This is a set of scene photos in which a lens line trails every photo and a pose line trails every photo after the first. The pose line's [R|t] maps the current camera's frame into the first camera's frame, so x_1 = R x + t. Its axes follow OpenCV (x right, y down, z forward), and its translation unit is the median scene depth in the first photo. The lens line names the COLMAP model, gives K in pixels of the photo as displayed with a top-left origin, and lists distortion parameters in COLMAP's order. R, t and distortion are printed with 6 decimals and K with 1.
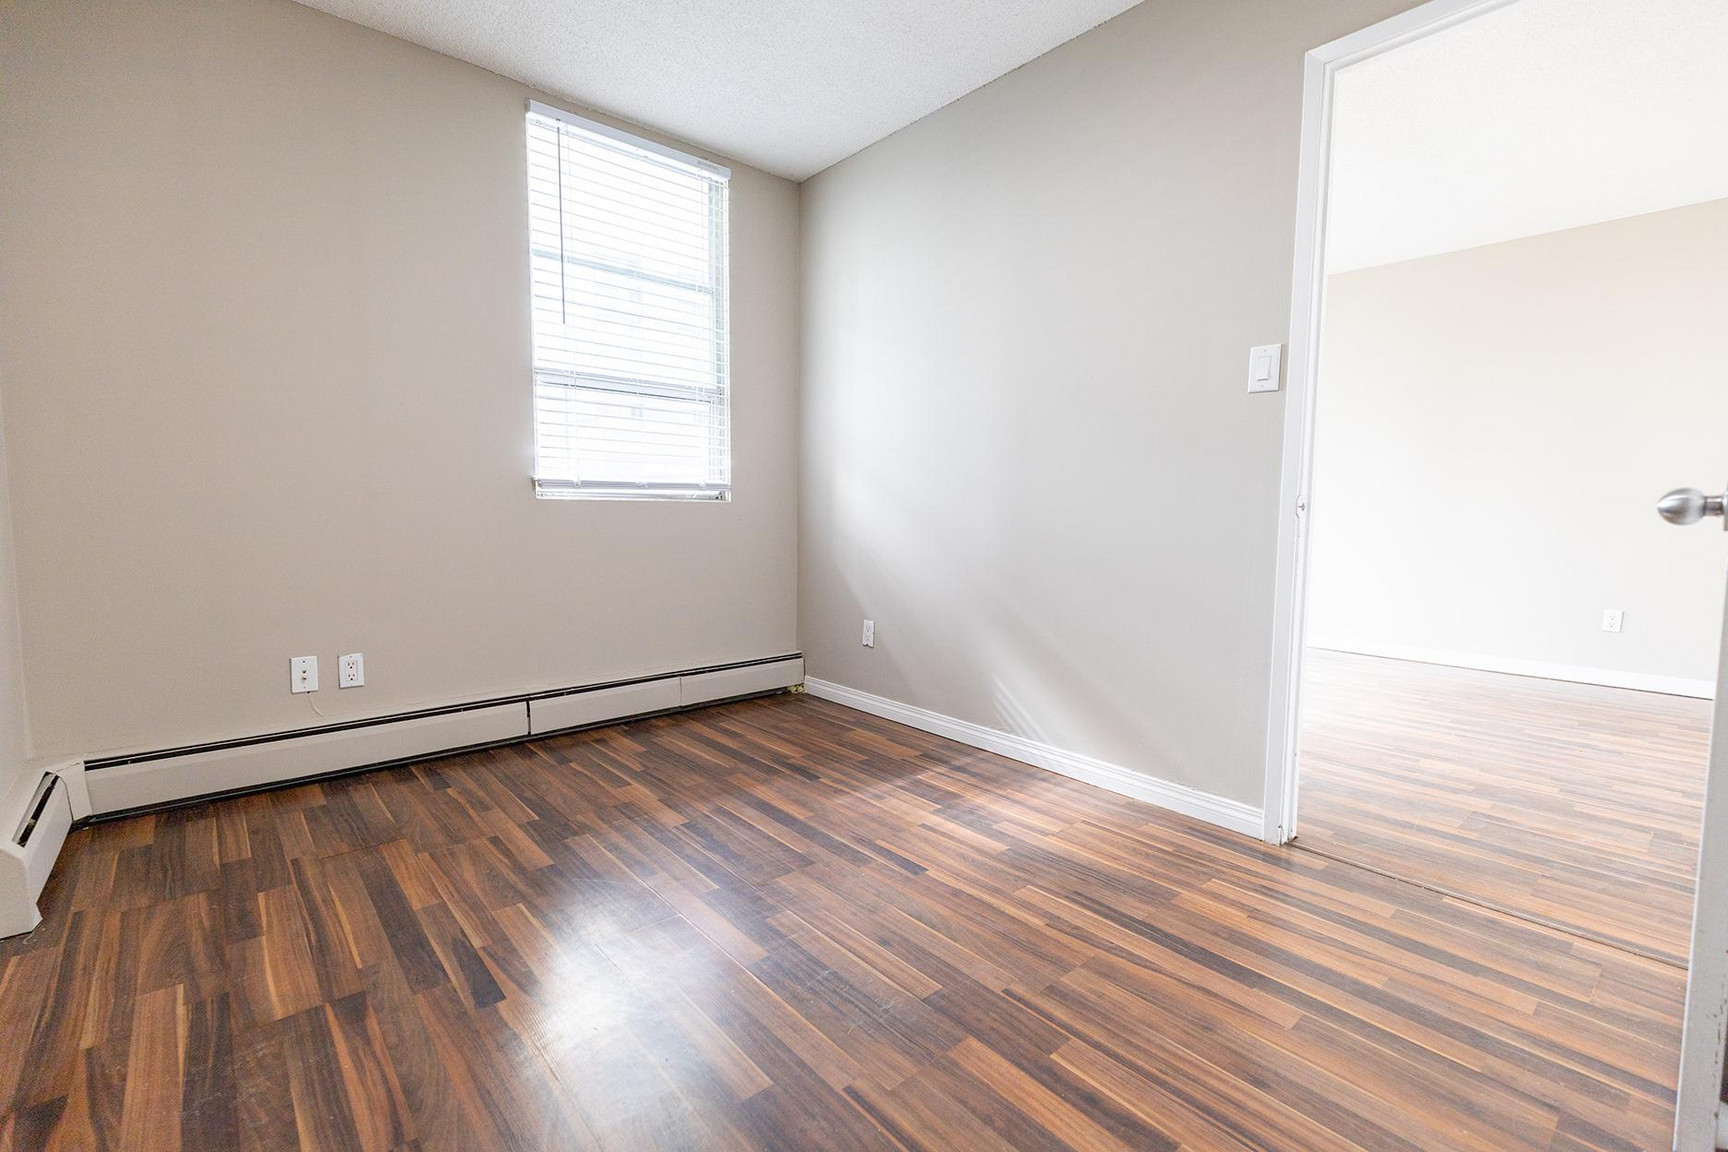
lens RADIAL K [[772.1, 0, 862.2], [0, 772.1, 568.8], [0, 0, 1]] dist [0.009866, -0.001257]
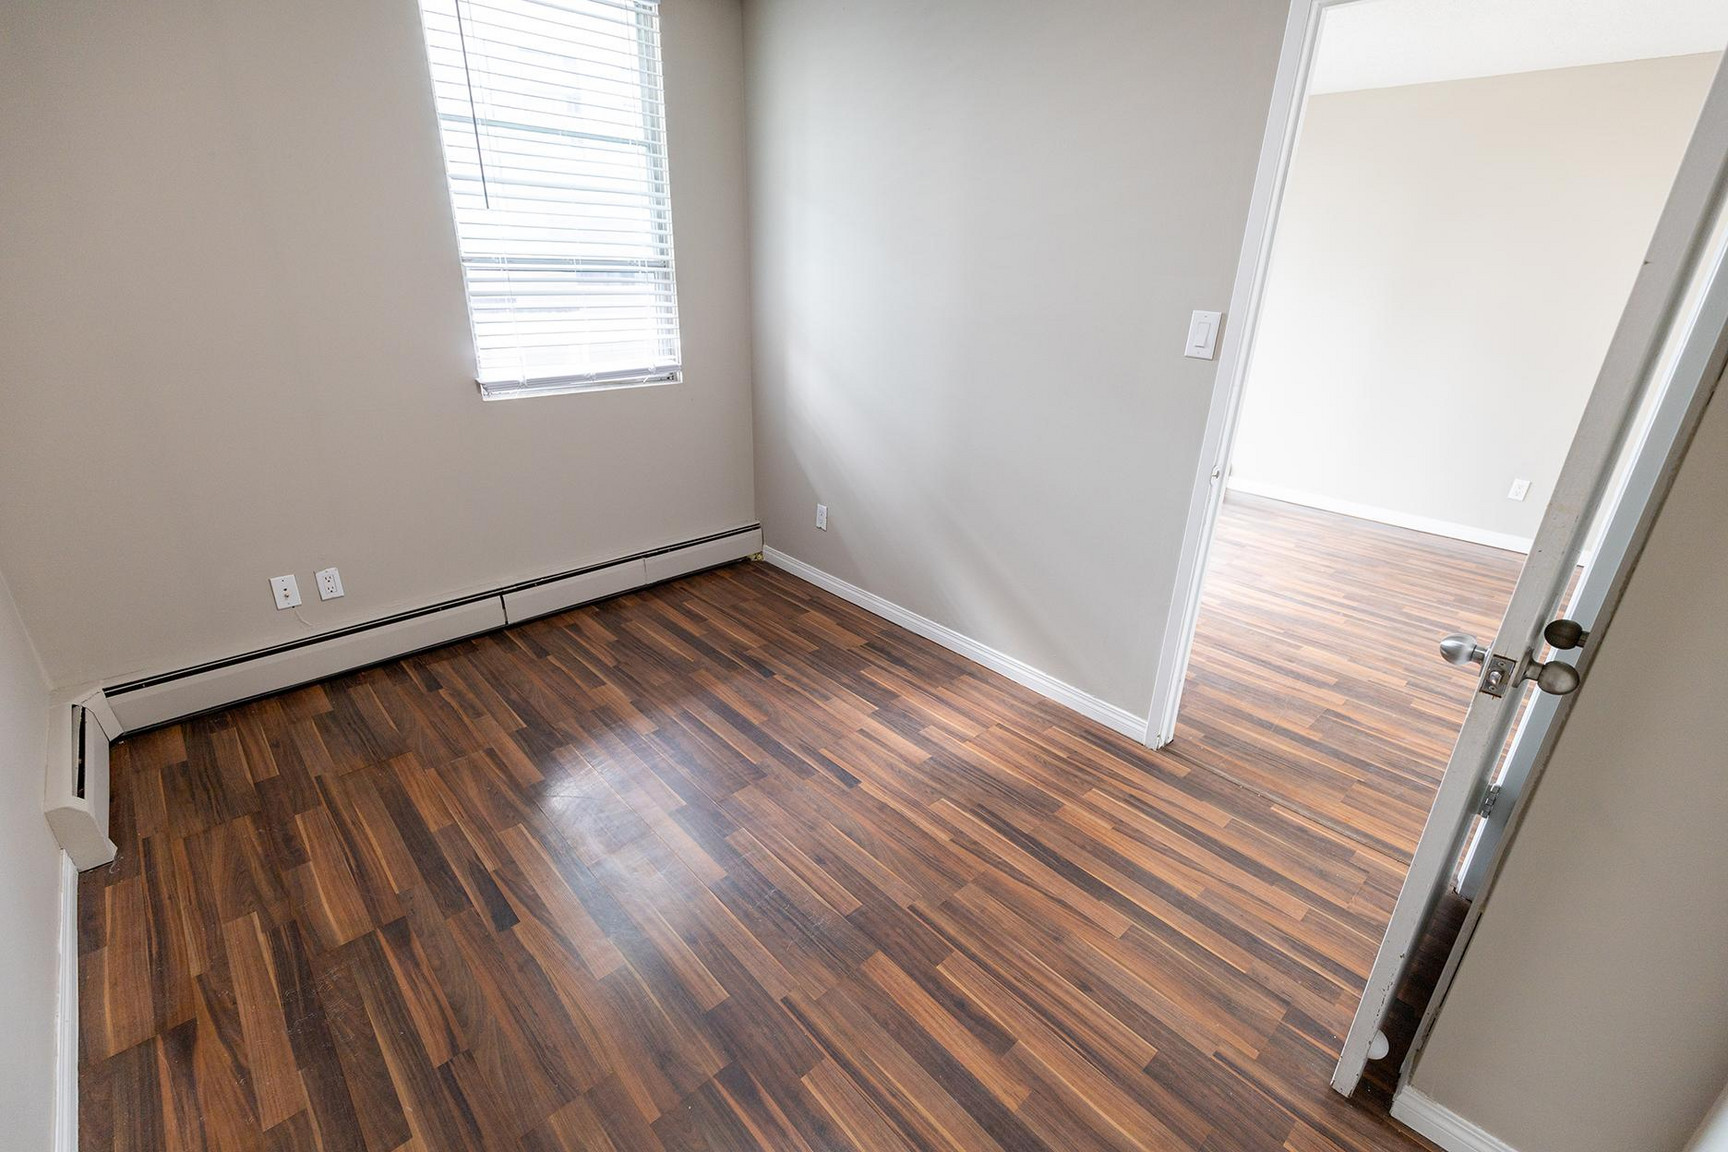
lens RADIAL K [[772.1, 0, 861.8], [0, 772.1, 573.8], [0, 0, 1]] dist [0.009866, -0.001257]
pose [[0.999293, 0.001932, 0.037555, 0.040002], [-0.013278, 0.952480, 0.304310, -0.282674], [-0.035182, -0.304594, 0.951832, -0.044115]]
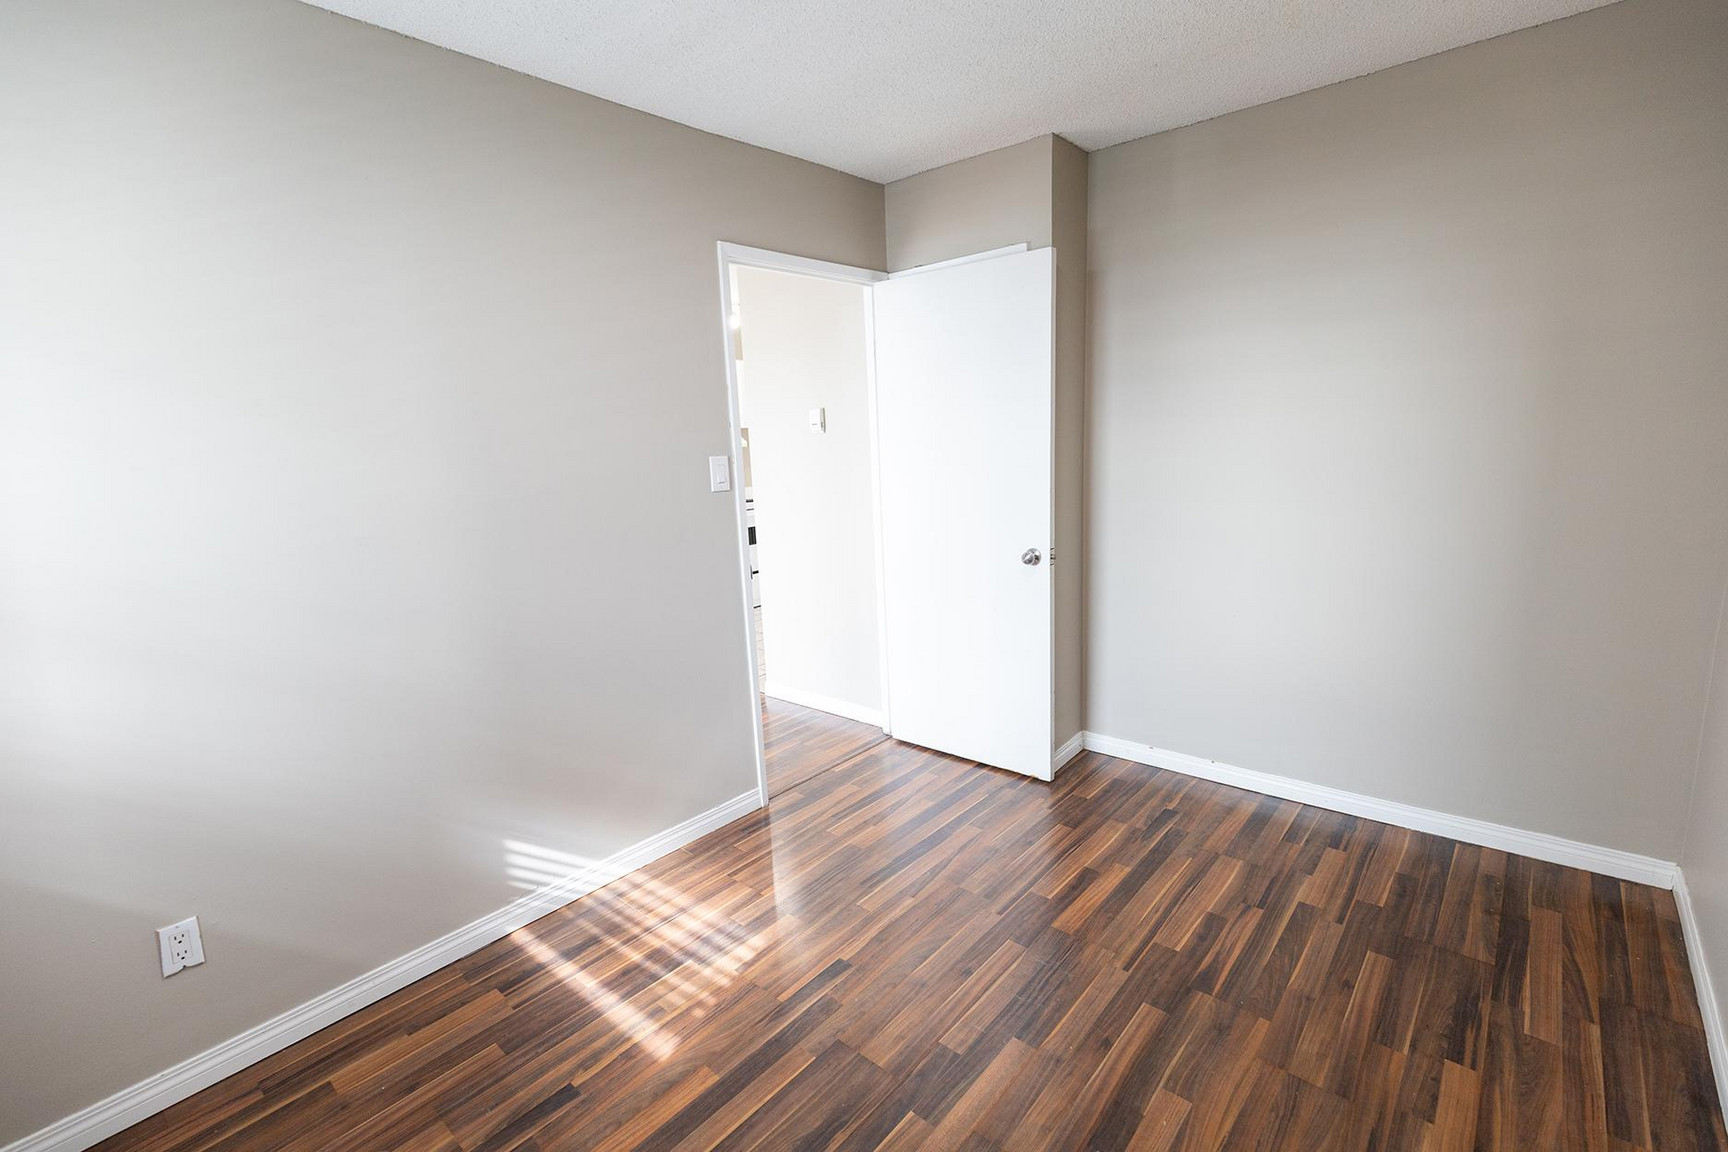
lens RADIAL K [[772.1, 0, 859.9], [0, 772.1, 583.3], [0, 0, 1]] dist [0.009866, -0.001257]
pose [[-0.135548, -0.193679, 0.971656, -0.872832], [0.121530, 0.970051, 0.210313, -0.349758], [-0.983289, 0.146592, -0.107951, 1.005760]]
